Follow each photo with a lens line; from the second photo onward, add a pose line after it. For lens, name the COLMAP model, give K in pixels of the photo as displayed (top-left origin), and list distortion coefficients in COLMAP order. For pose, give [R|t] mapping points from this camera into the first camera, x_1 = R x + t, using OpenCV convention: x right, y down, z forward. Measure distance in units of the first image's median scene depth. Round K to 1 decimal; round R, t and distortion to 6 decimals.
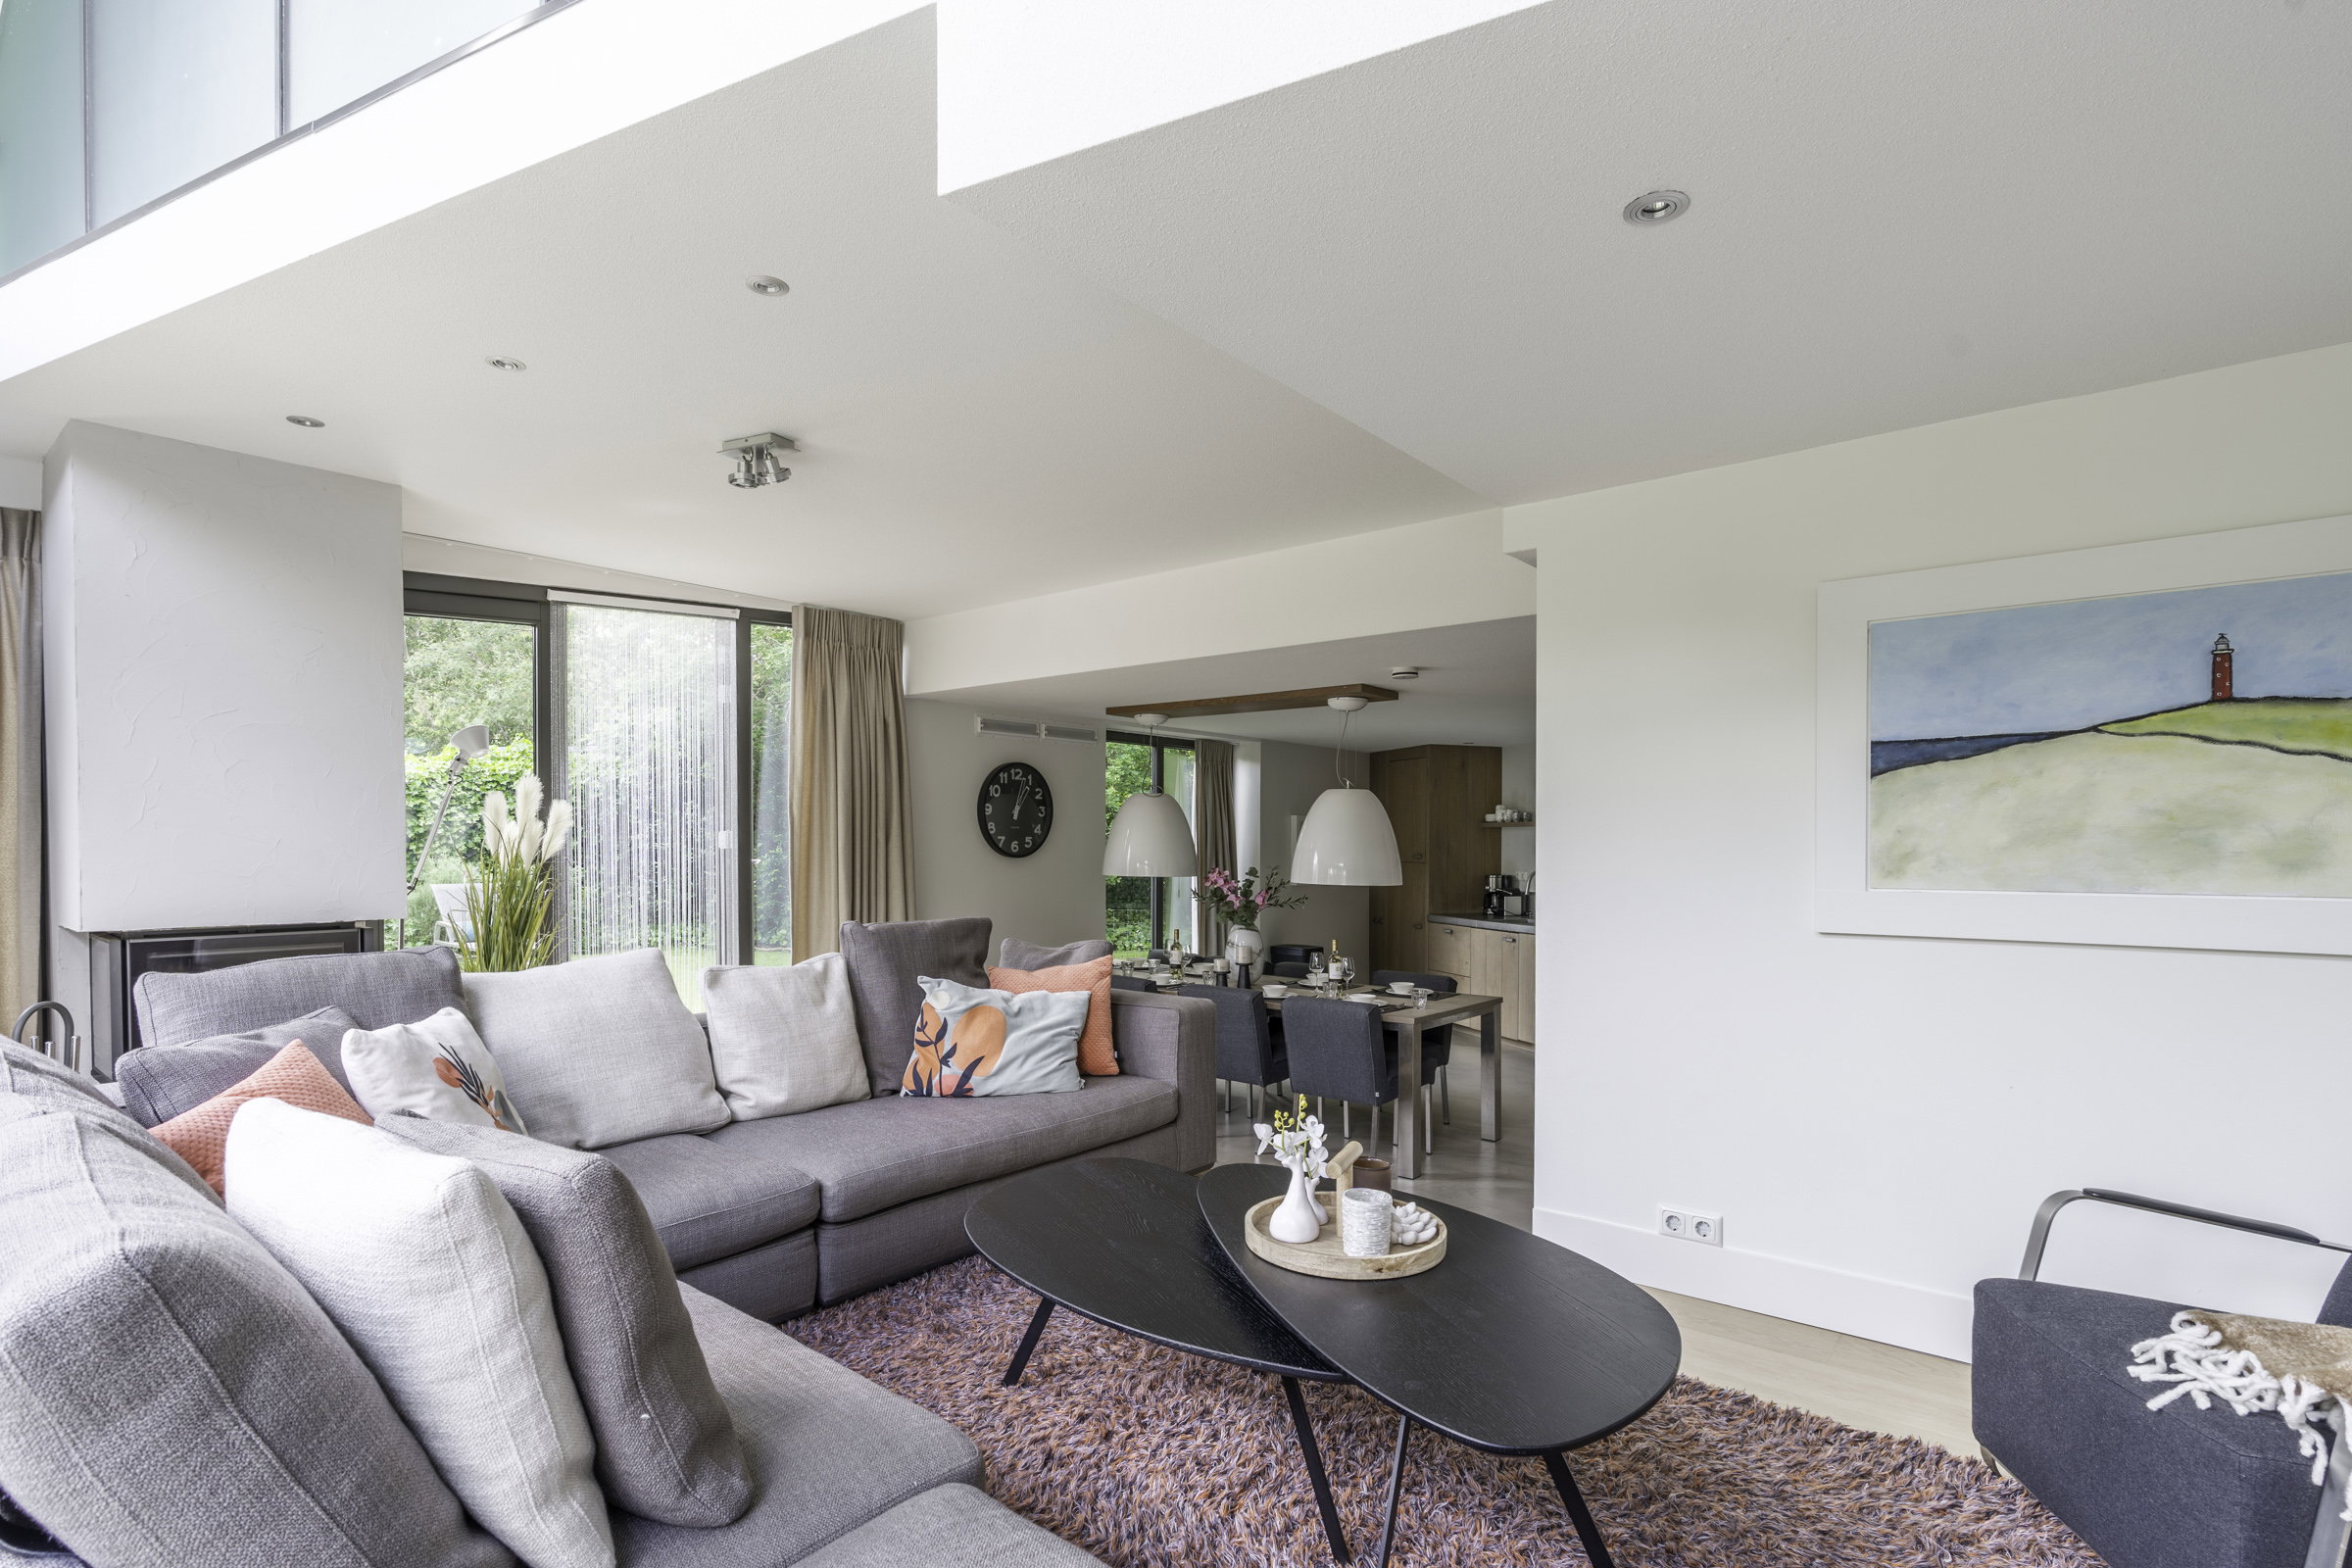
lens RADIAL K [[1139.6, 0, 1151.4], [0, 1139.6, 860.7], [0, 0, 1]] dist [-0.000986, 0.000350]
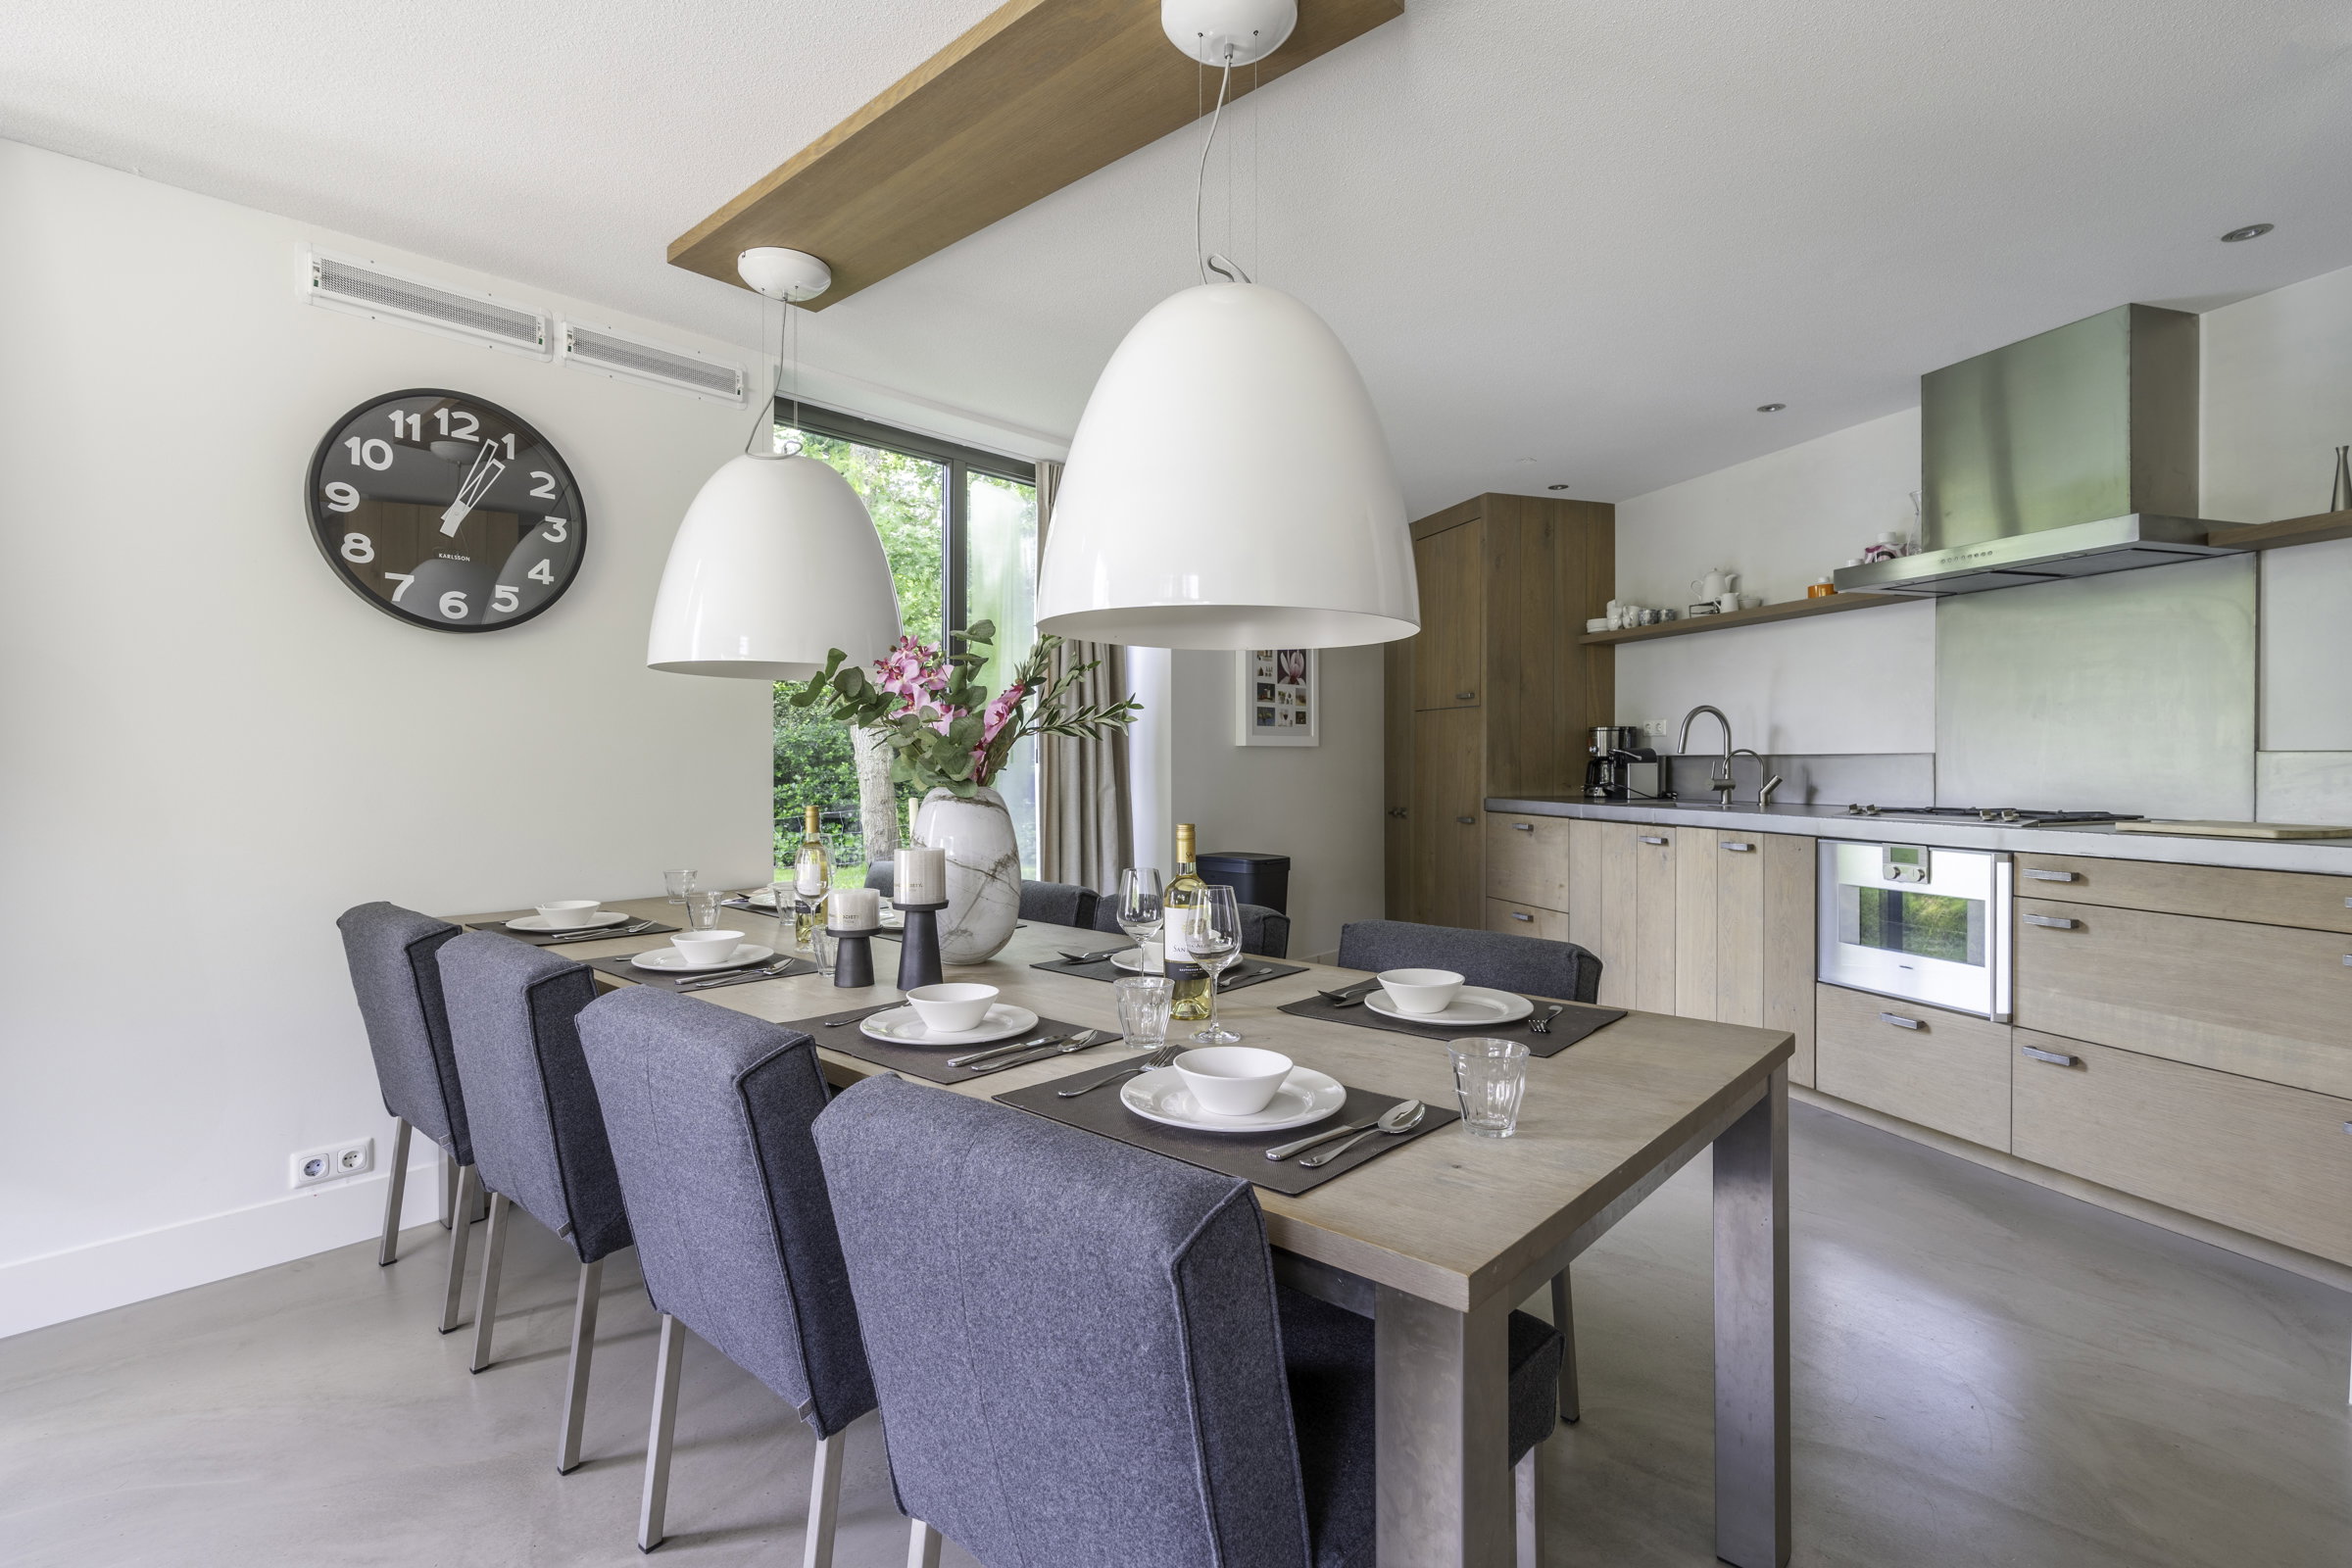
lens RADIAL K [[1094.4, 0, 1192.5], [0, 1094.4, 779.1], [0, 0, 1]] dist [-0.001465, 0.001442]
pose [[0.999893, -0.004241, -0.013977, 0.269778], [0.004253, 0.999991, 0.000797, 0.092674], [0.013974, -0.000857, 0.999902, 1.168014]]
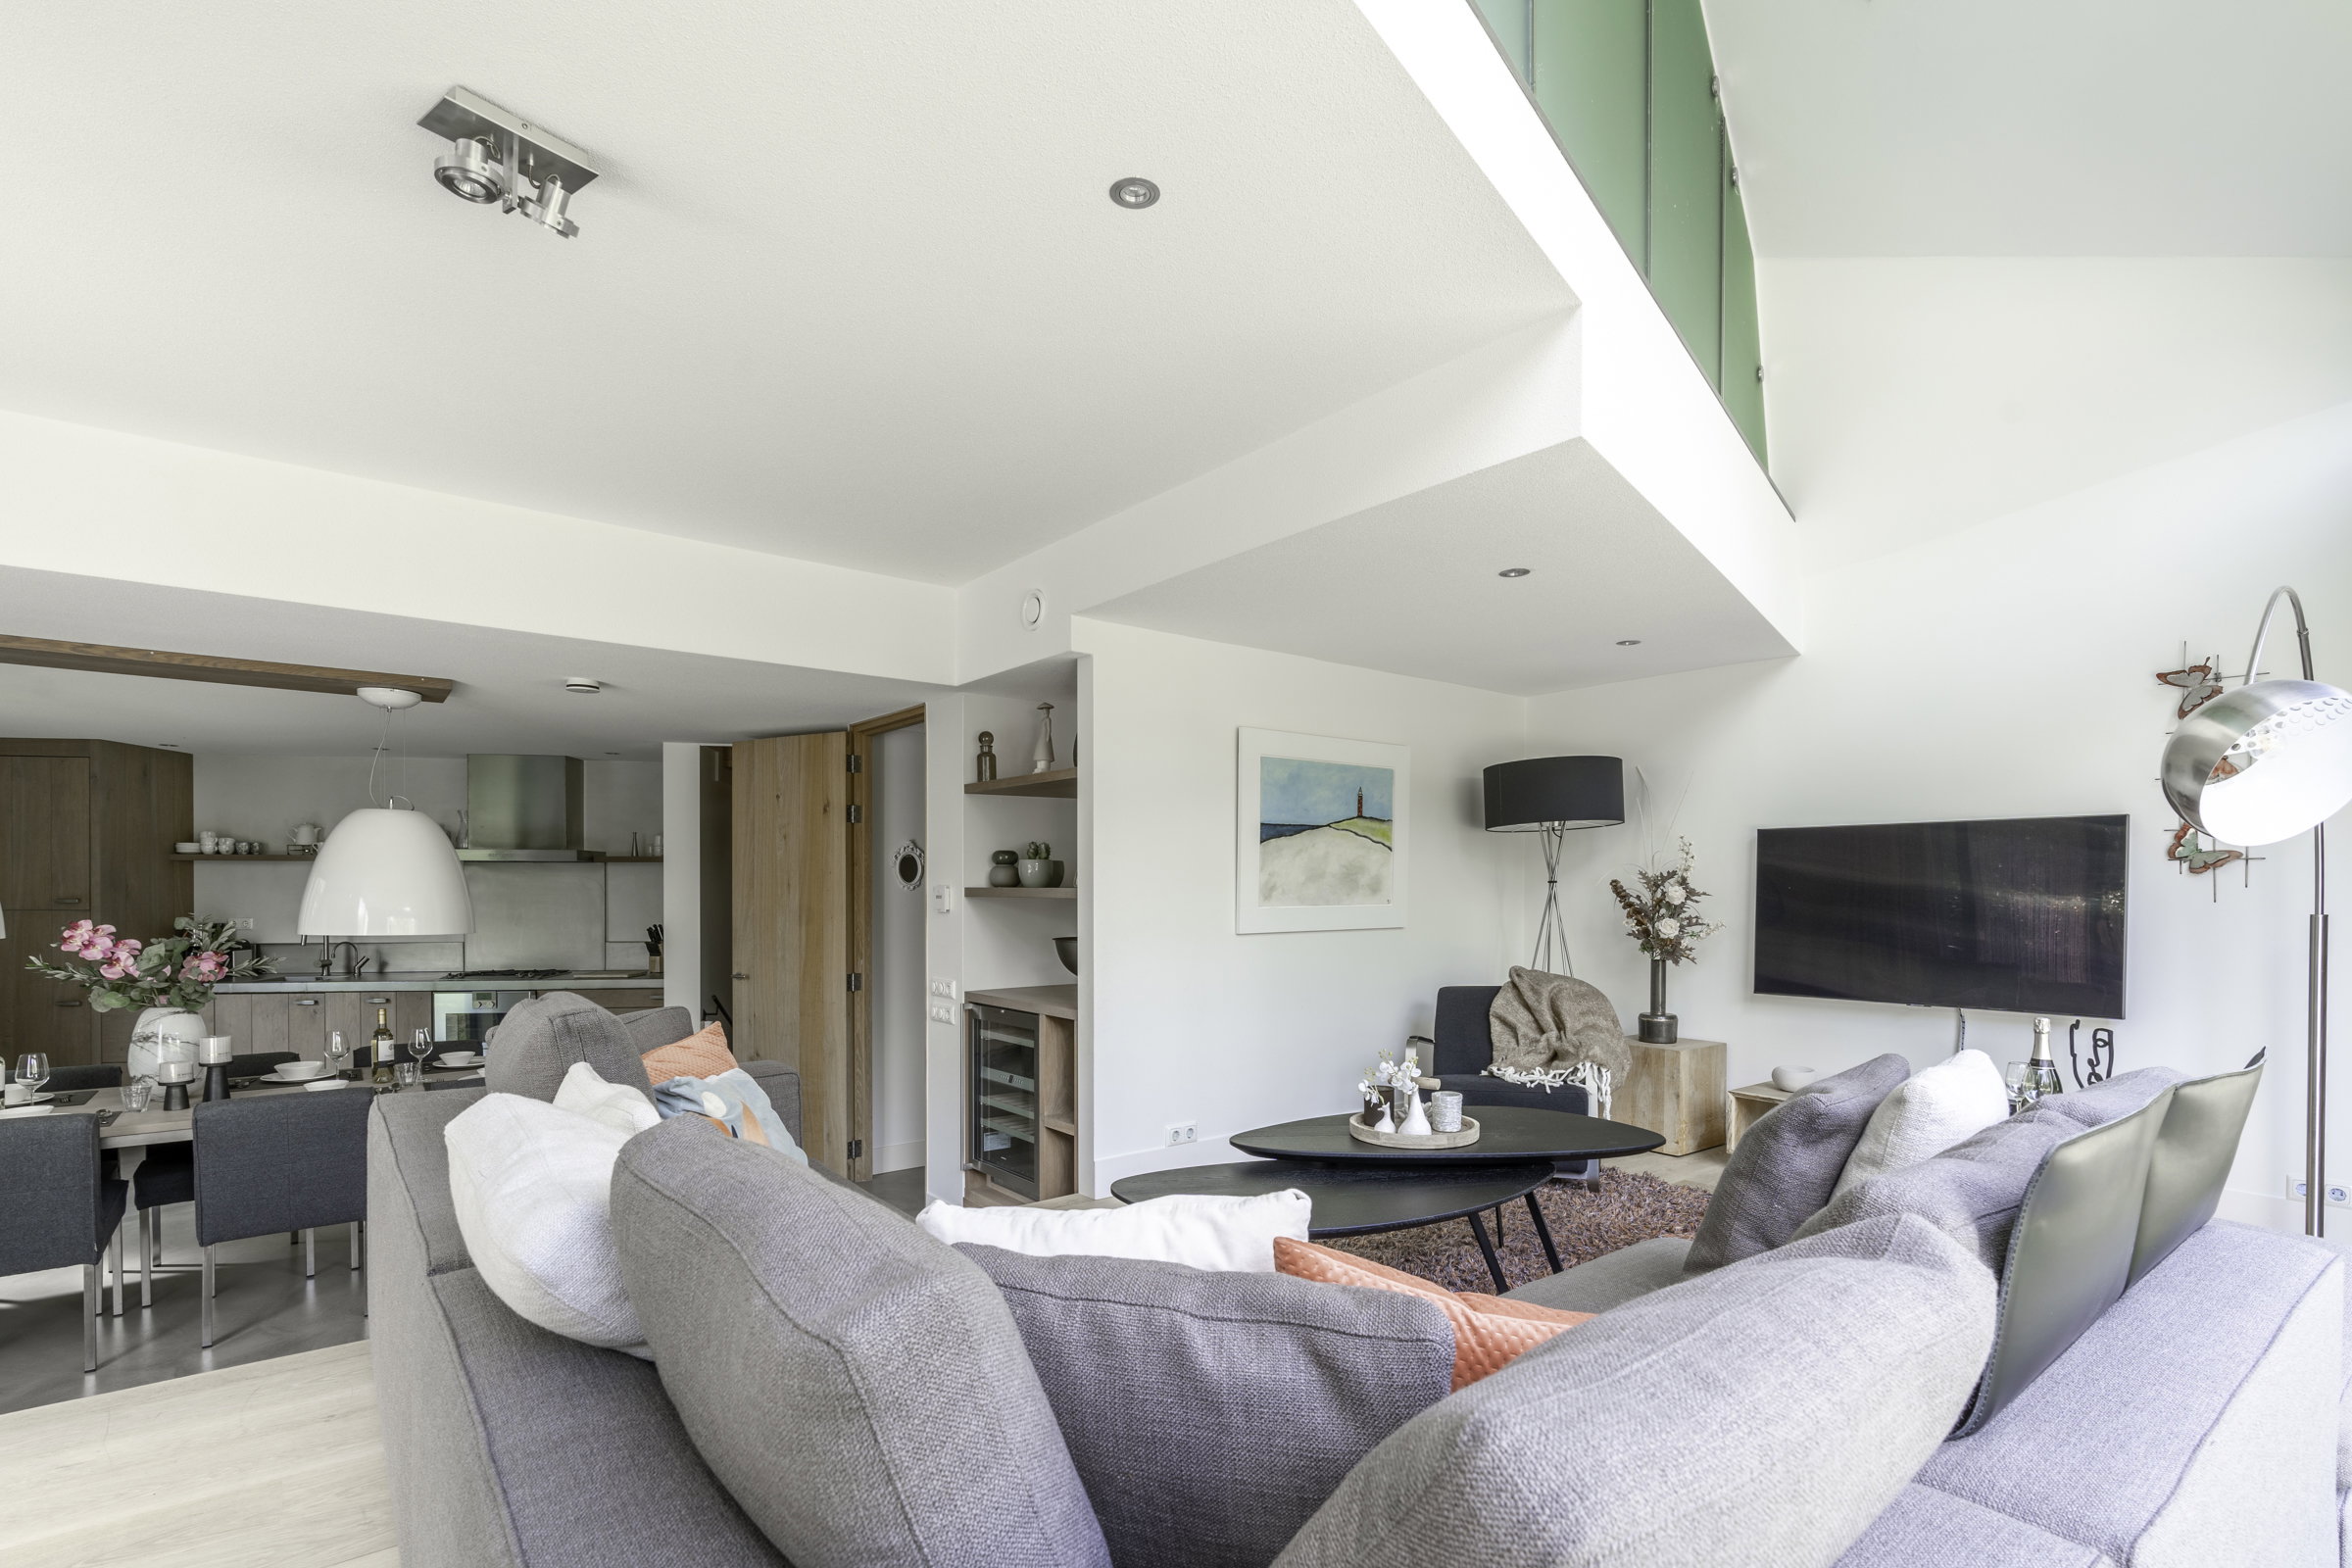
lens RADIAL K [[1094.4, 0, 1192.5], [0, 1094.4, 779.1], [0, 0, 1]] dist [-0.001465, 0.001442]
pose [[0.180635, 0.089312, 0.979487, -0.731629], [0.015227, 0.995495, -0.093580, -0.010490], [-0.983432, 0.031819, 0.178461, 0.557298]]
